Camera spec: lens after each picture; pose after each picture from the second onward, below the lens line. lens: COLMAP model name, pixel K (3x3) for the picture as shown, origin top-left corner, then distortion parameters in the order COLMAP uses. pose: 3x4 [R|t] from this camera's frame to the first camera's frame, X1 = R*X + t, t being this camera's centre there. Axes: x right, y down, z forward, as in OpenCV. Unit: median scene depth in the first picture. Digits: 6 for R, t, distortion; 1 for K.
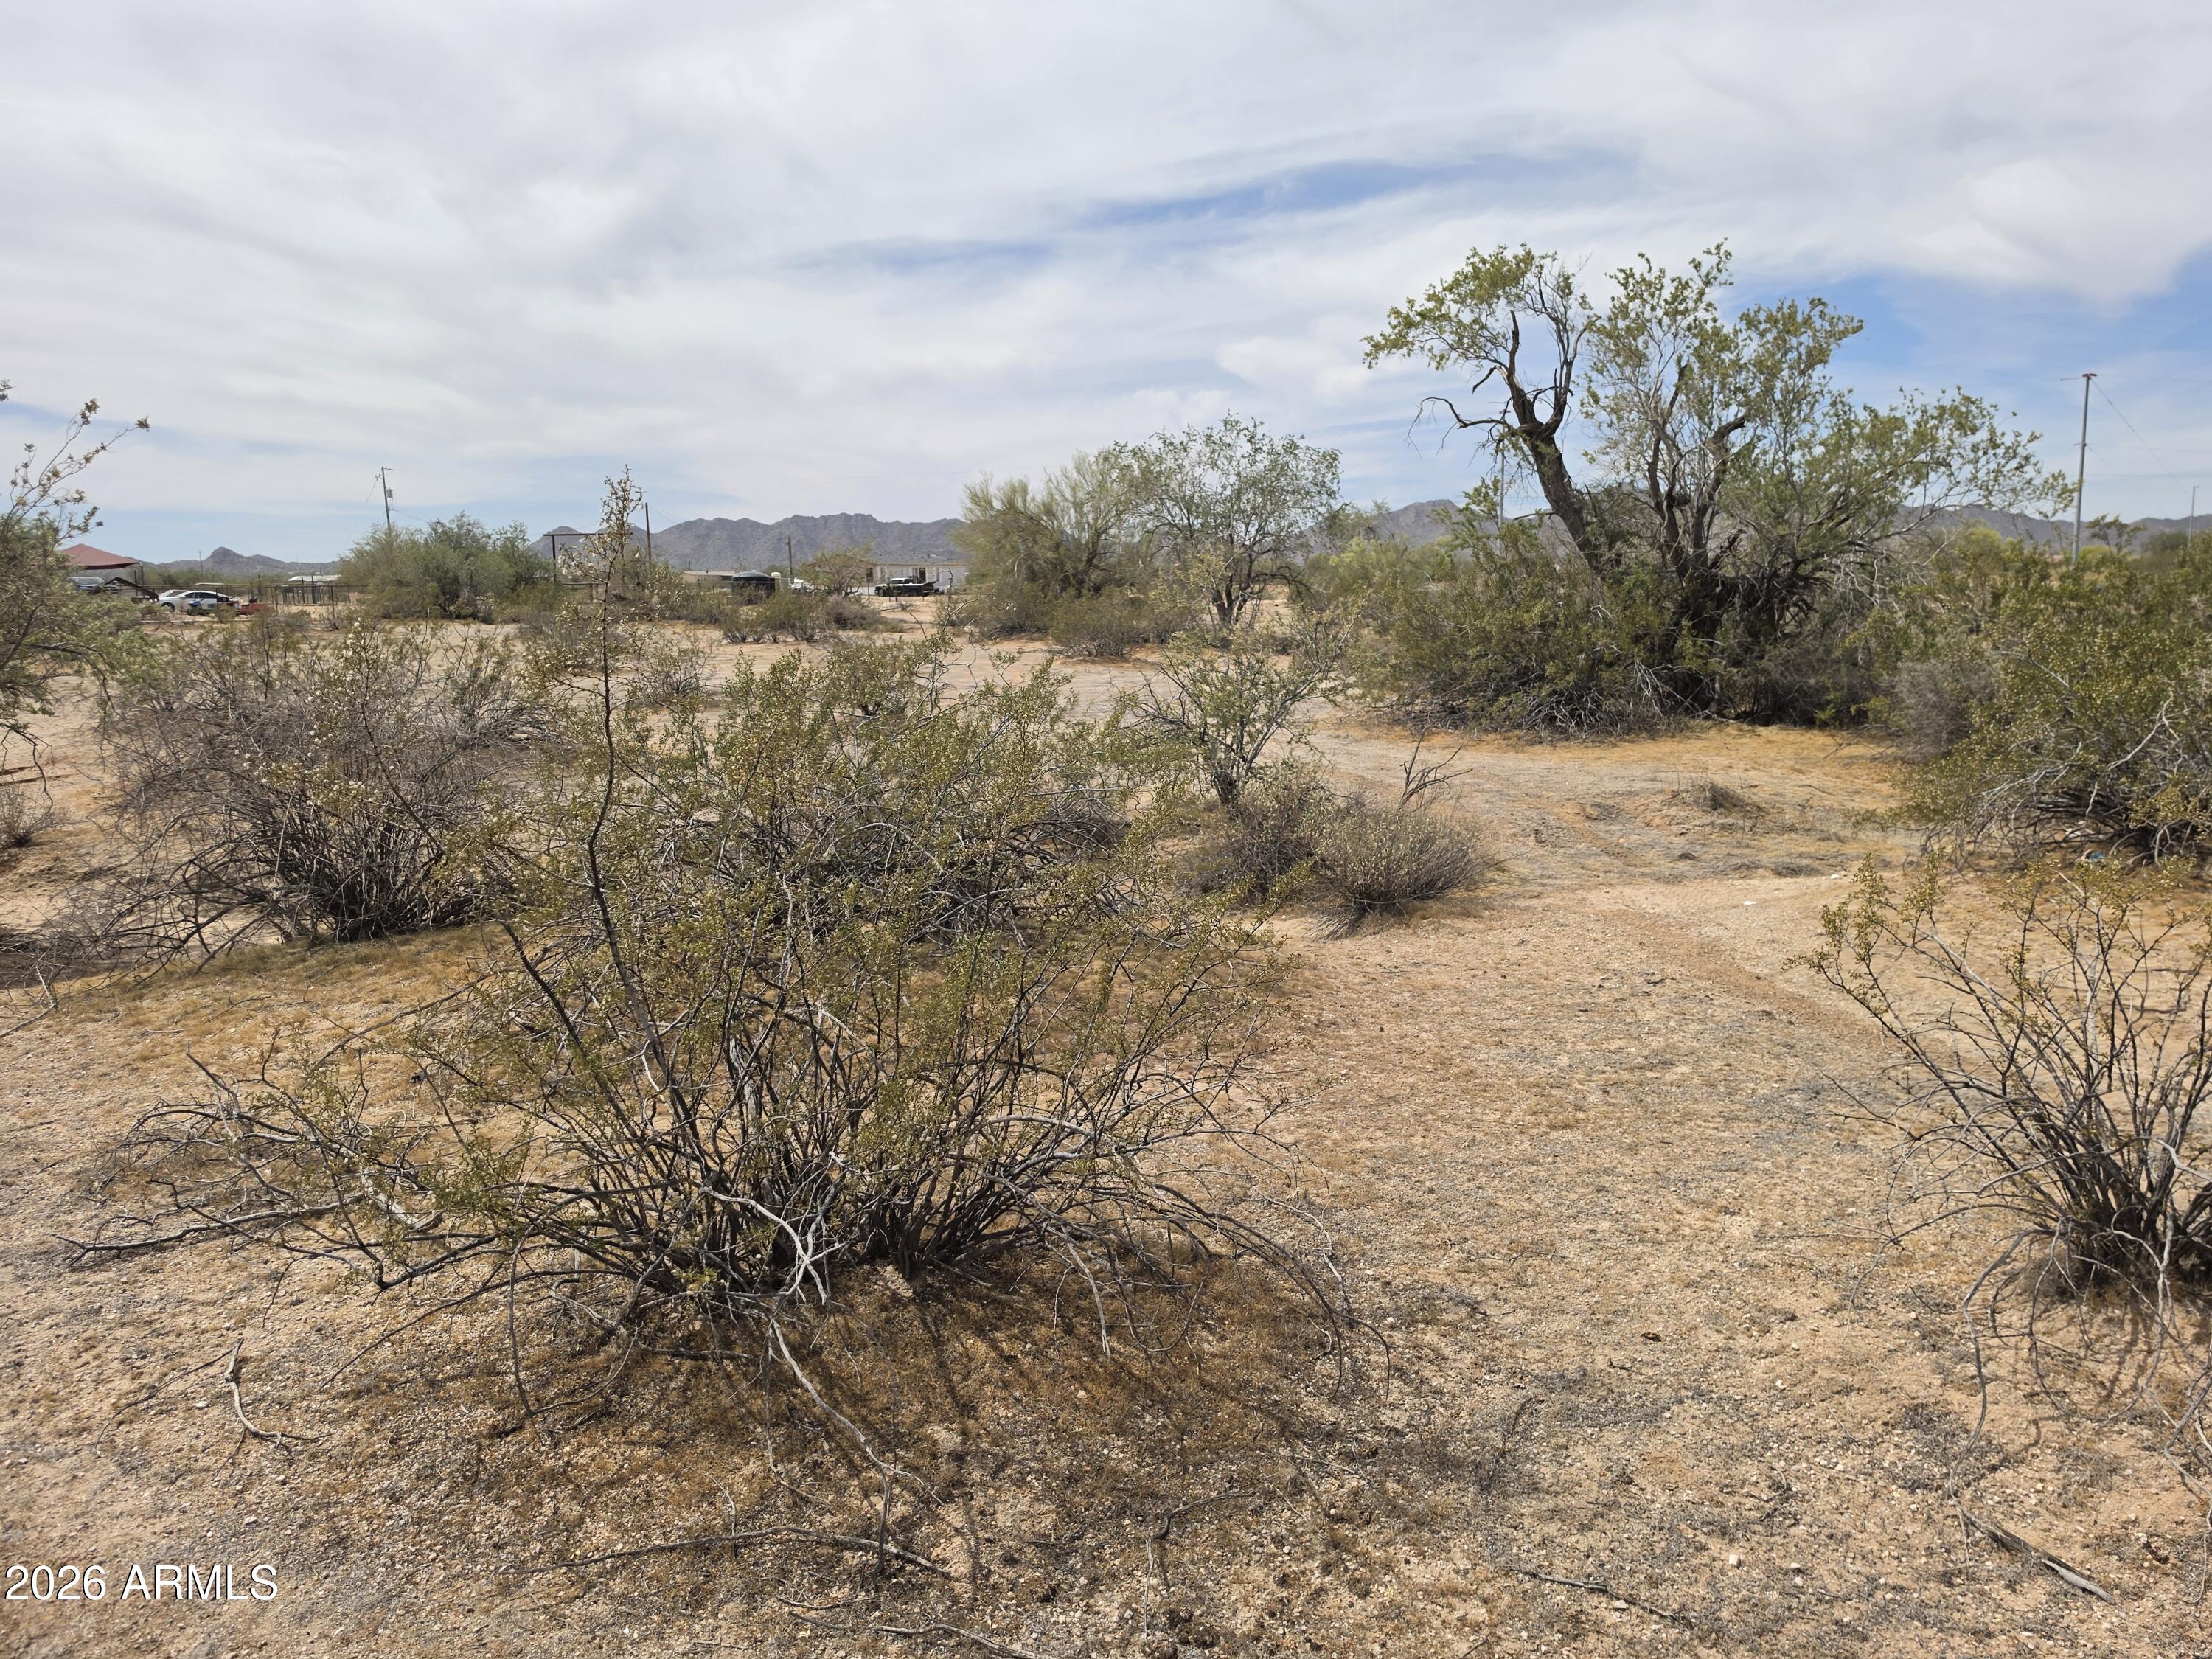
lens RADIAL K [[1547.1, 0, 1106.0], [0, 1547.1, 829.5], [0, 0, 1]] dist [0.034803, -0.037968]
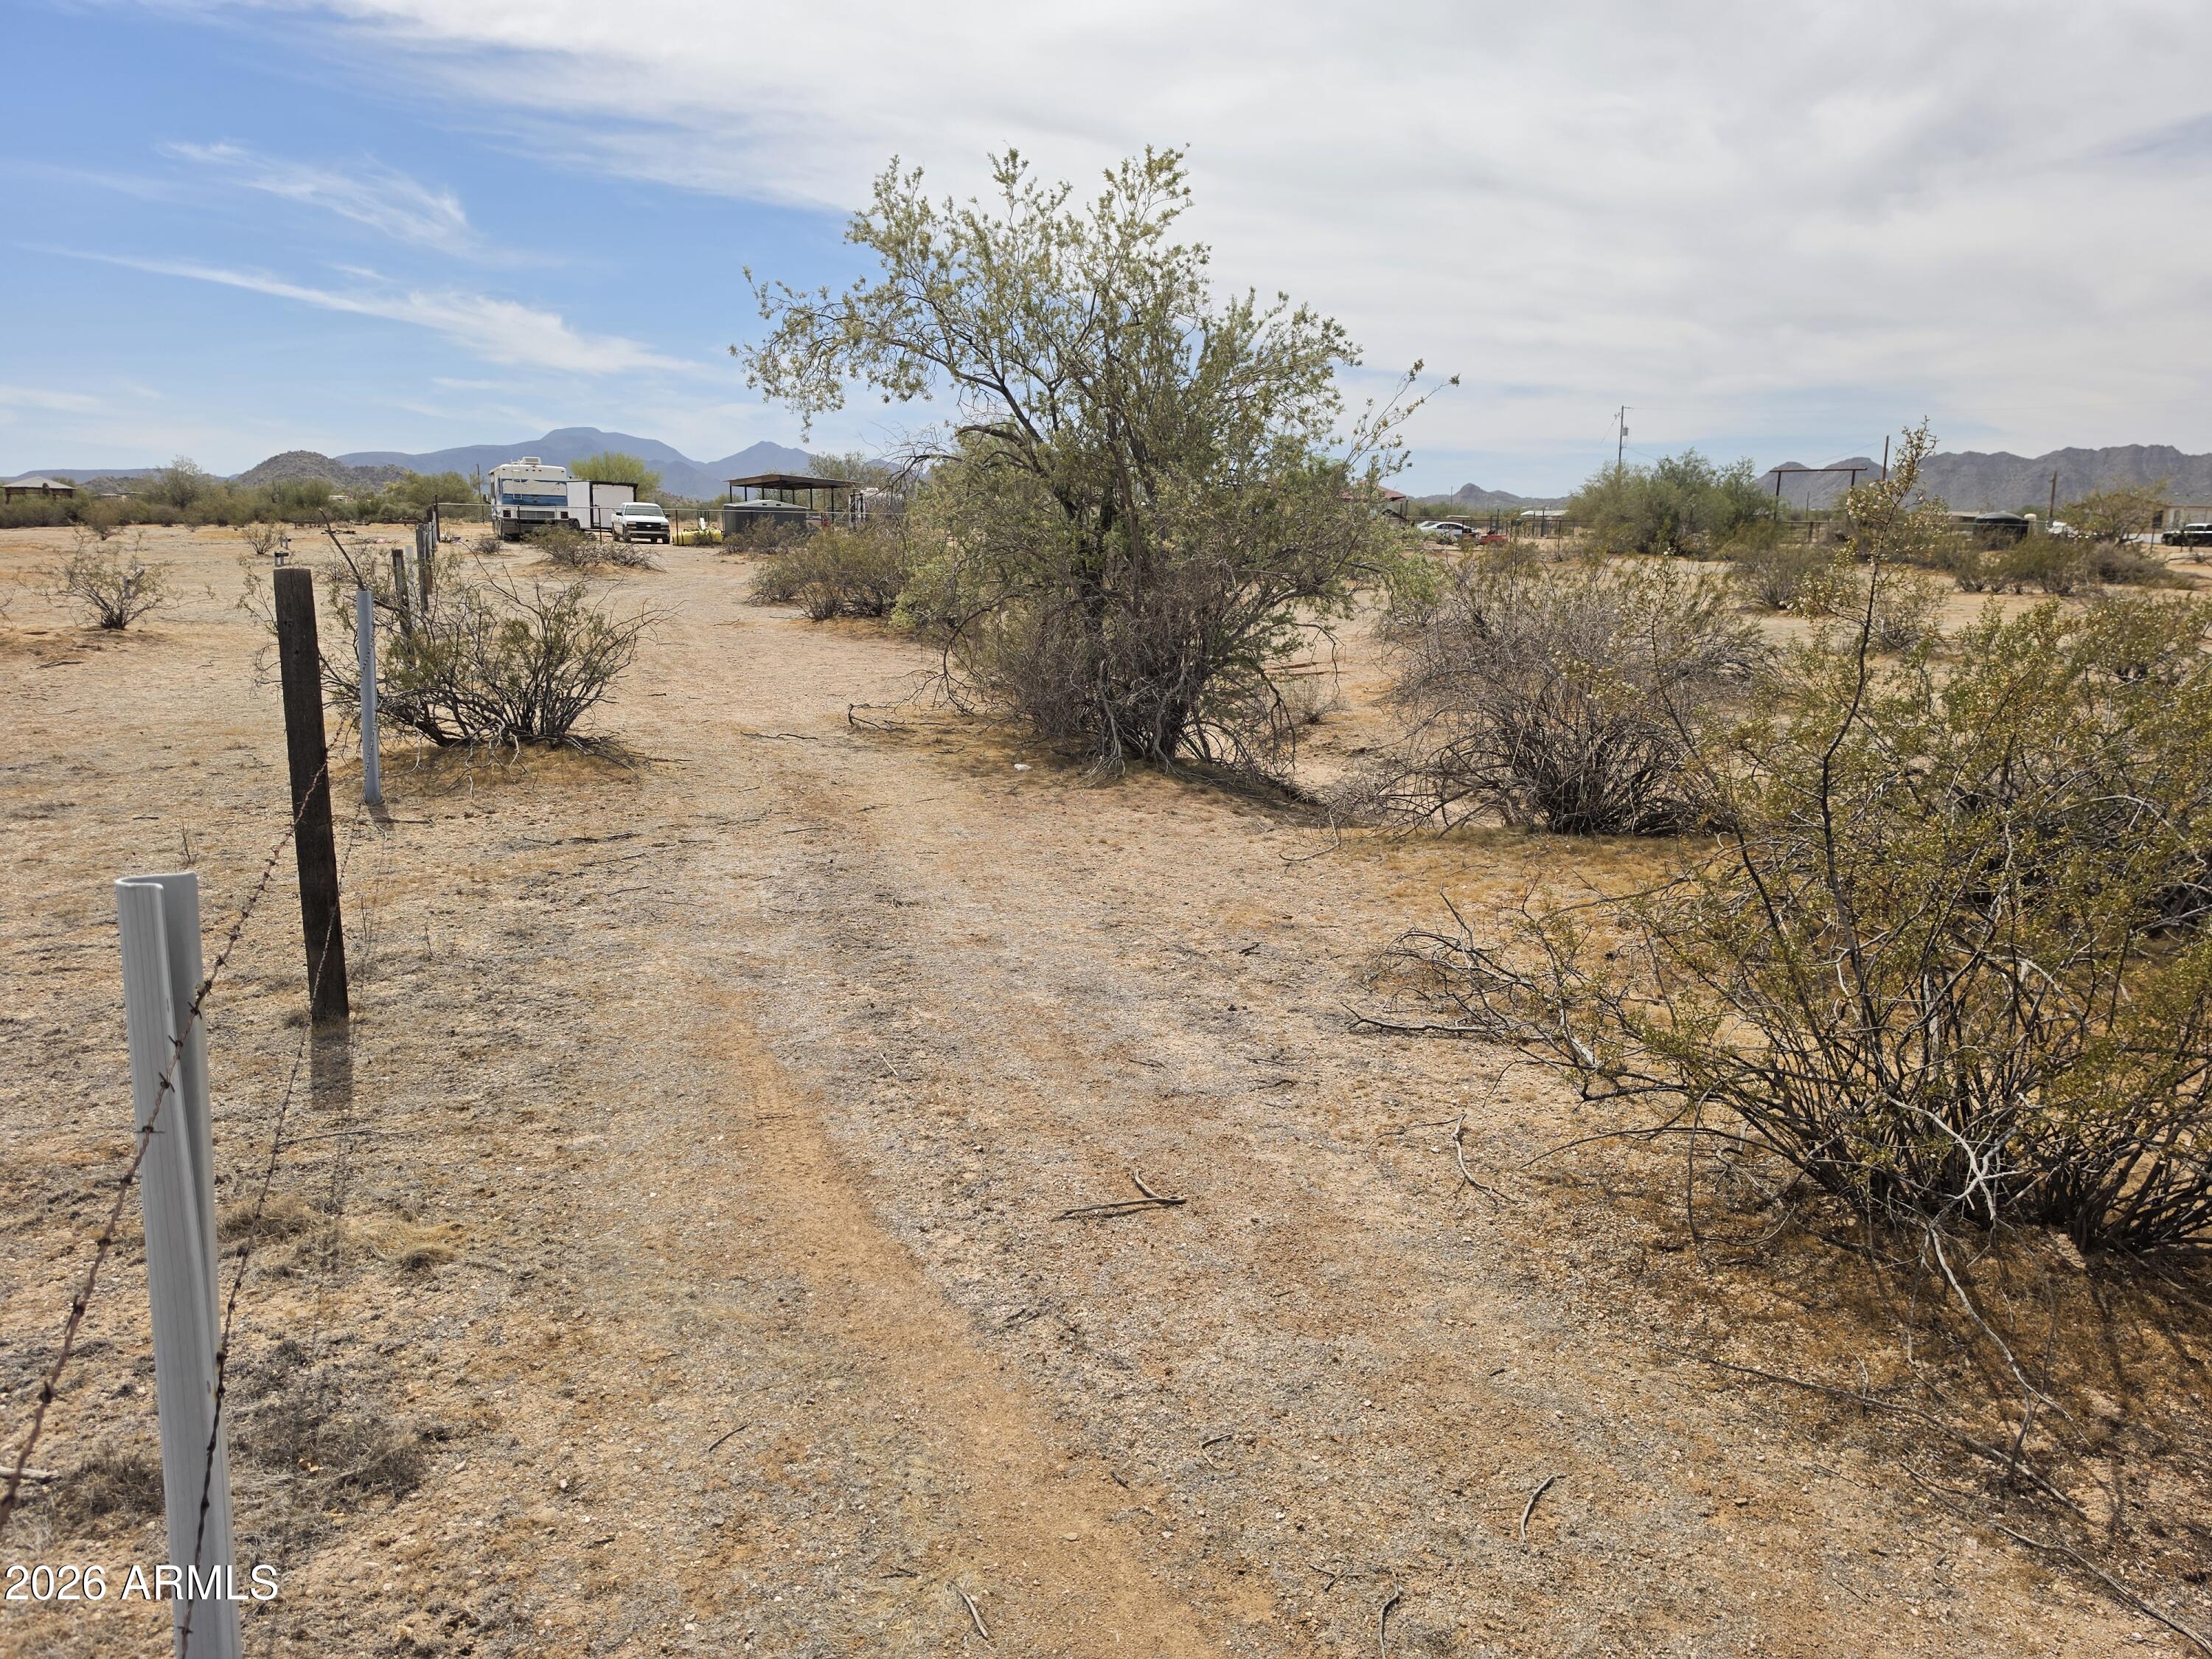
lens RADIAL K [[1547.1, 0, 1106.0], [0, 1547.1, 829.5], [0, 0, 1]] dist [0.034803, -0.037968]
pose [[0.742512, 0.153219, -0.652074, 0.010109], [-0.127715, 0.988012, 0.086727, 0.016591], [0.657545, 0.018884, 0.753179, -0.100091]]
